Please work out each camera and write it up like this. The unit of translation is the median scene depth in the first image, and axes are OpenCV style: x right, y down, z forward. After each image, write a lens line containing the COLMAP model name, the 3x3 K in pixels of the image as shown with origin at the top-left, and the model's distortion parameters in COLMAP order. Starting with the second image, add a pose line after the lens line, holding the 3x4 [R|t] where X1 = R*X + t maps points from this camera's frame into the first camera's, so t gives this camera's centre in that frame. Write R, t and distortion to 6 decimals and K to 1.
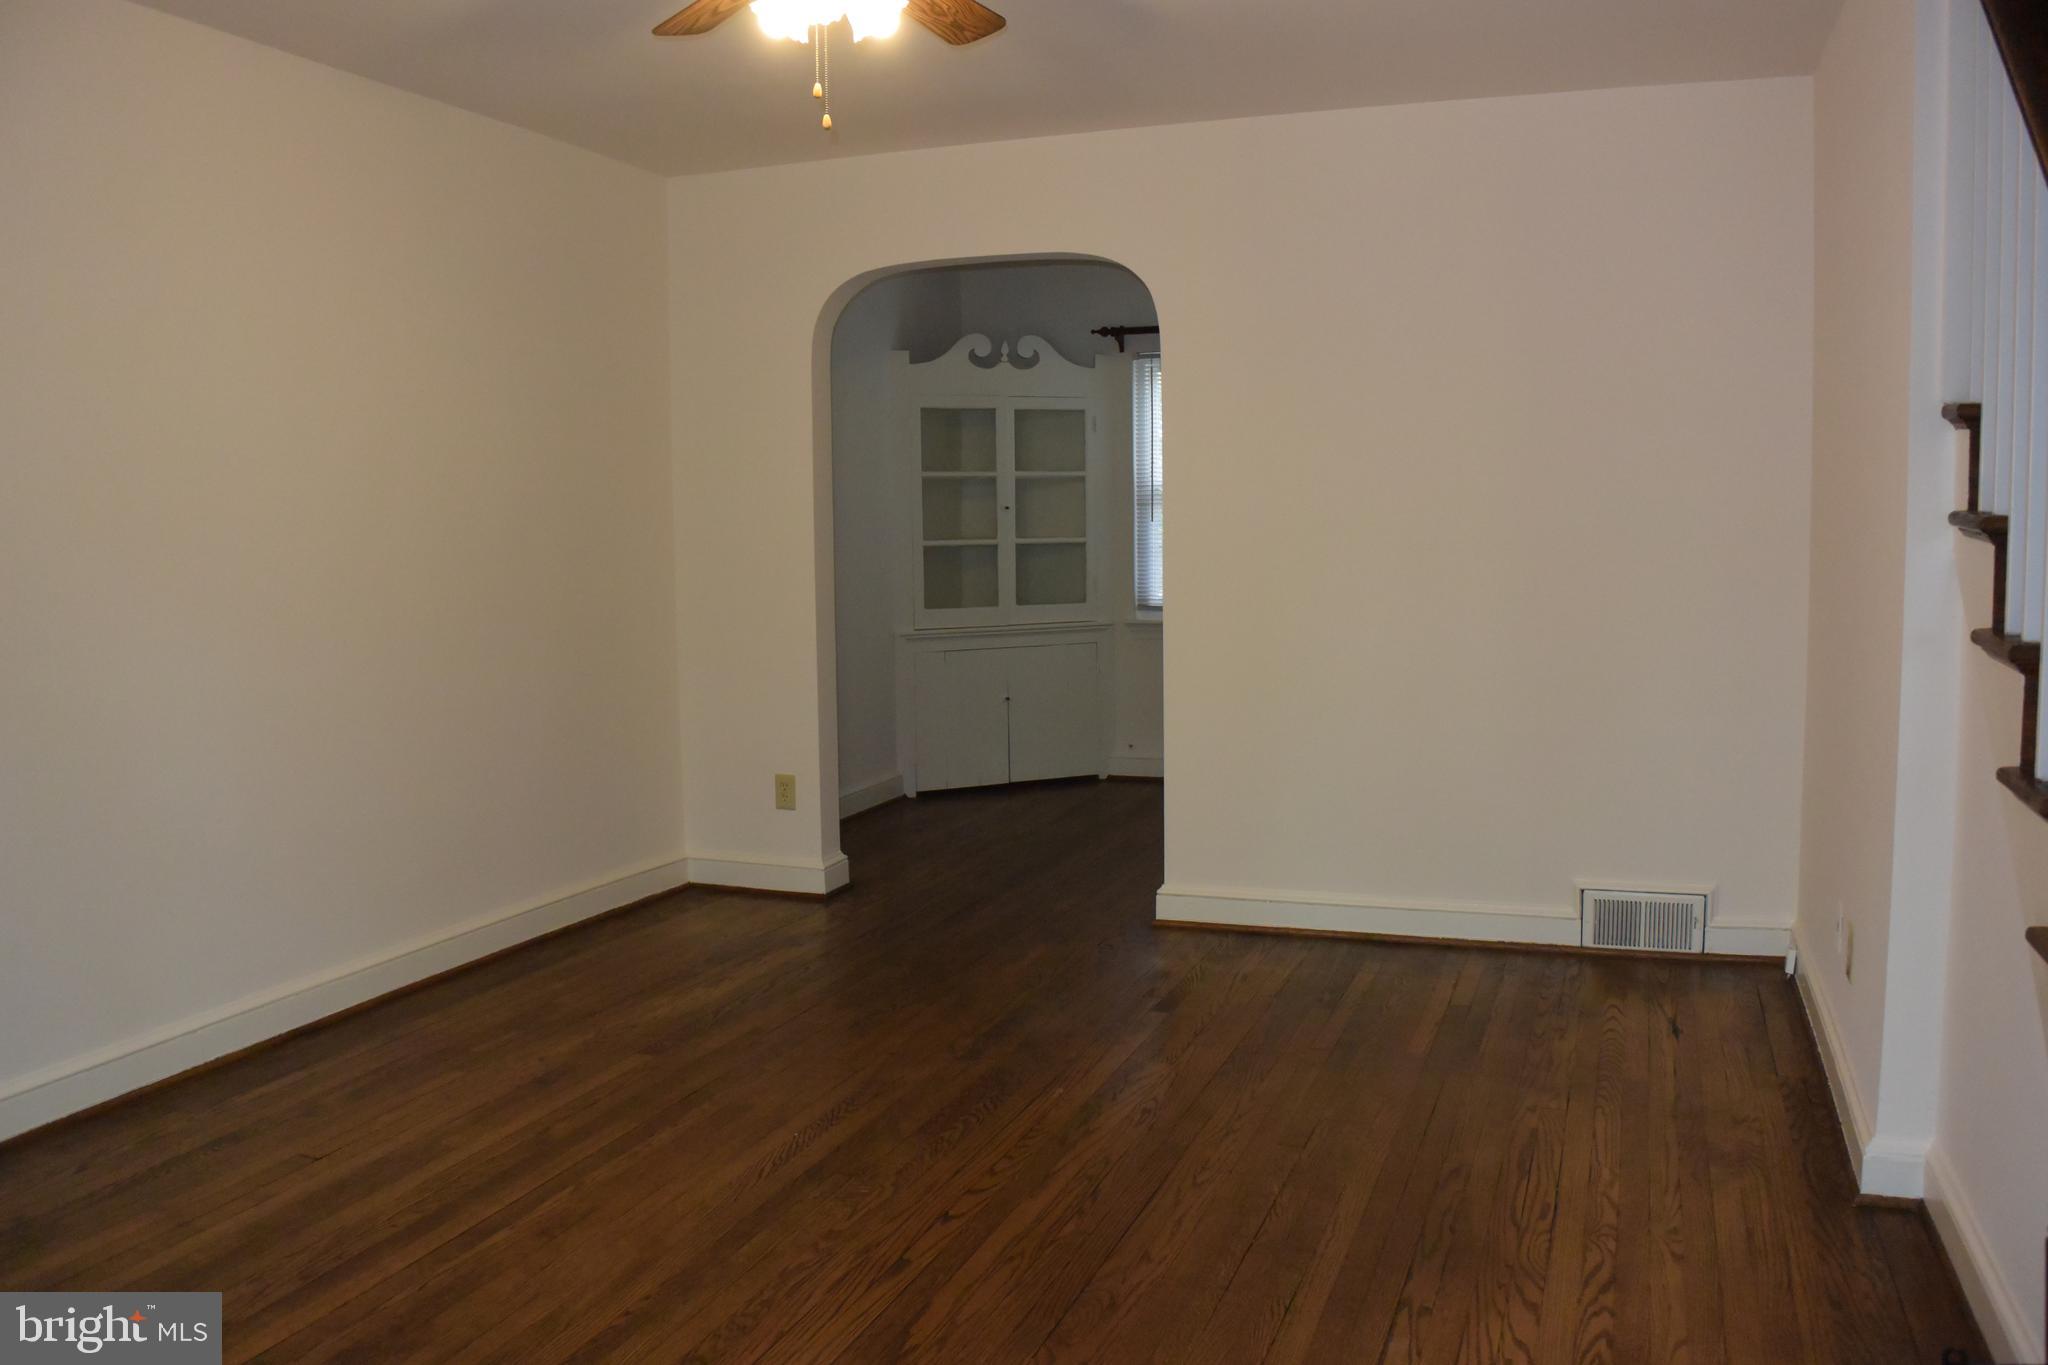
lens RADIAL K [[1578.3, 0, 1059.5], [0, 1578.3, 679.1], [0, 0, 1]] dist [-0.152396, 0.097079]
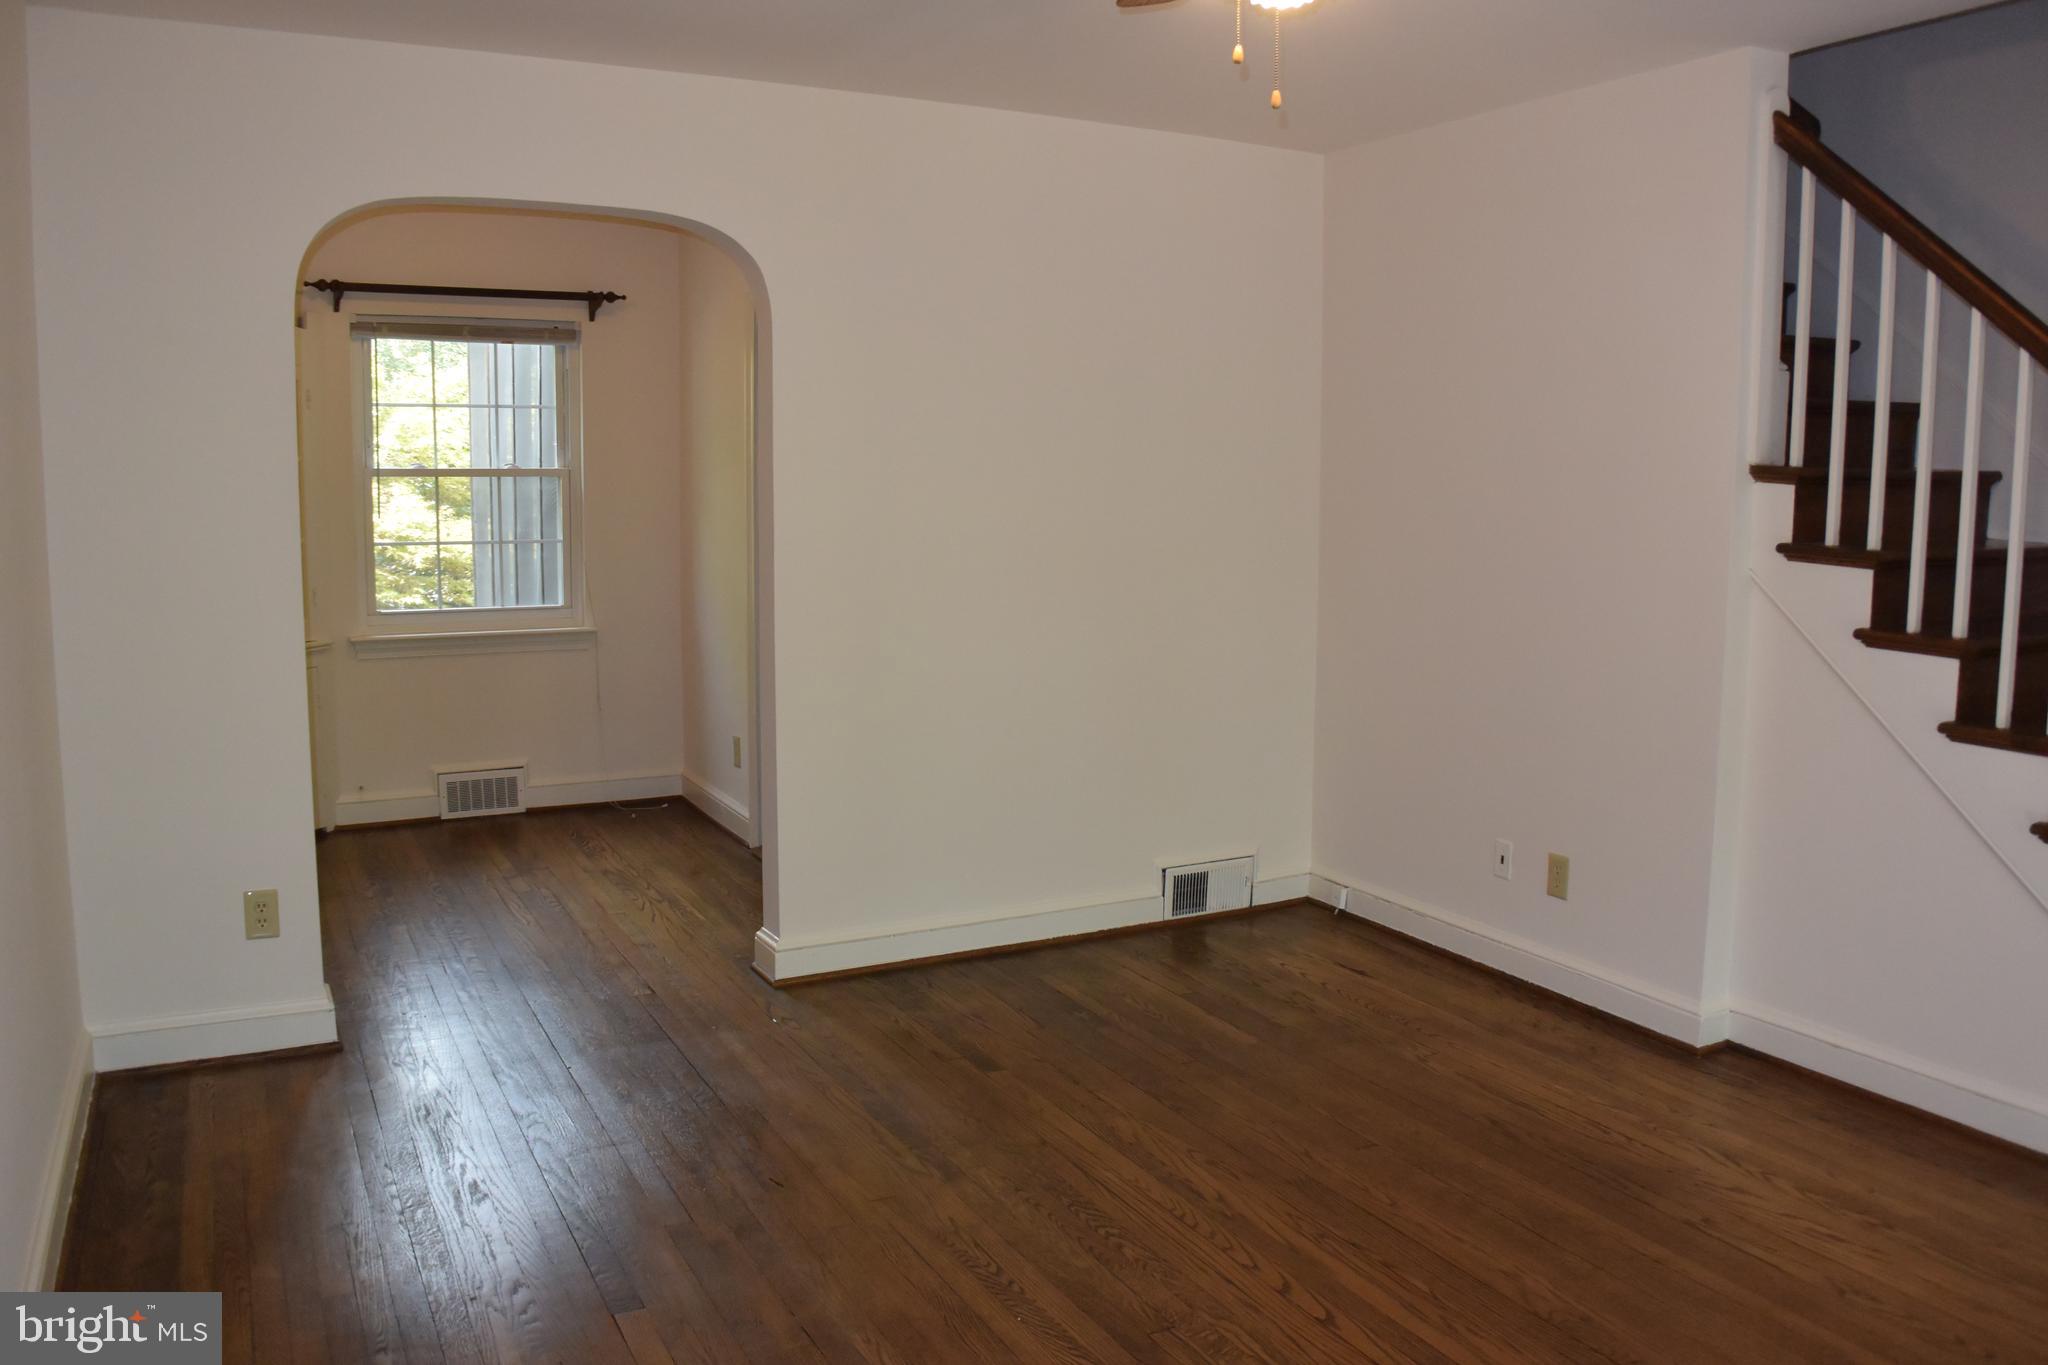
lens RADIAL K [[1578.3, 0, 1059.5], [0, 1578.3, 679.1], [0, 0, 1]] dist [-0.152396, 0.097079]
pose [[0.668932, -0.076361, 0.739391, -0.702132], [0.064922, 0.996910, 0.044222, -0.065891], [-0.740483, 0.018421, 0.671823, 0.440234]]
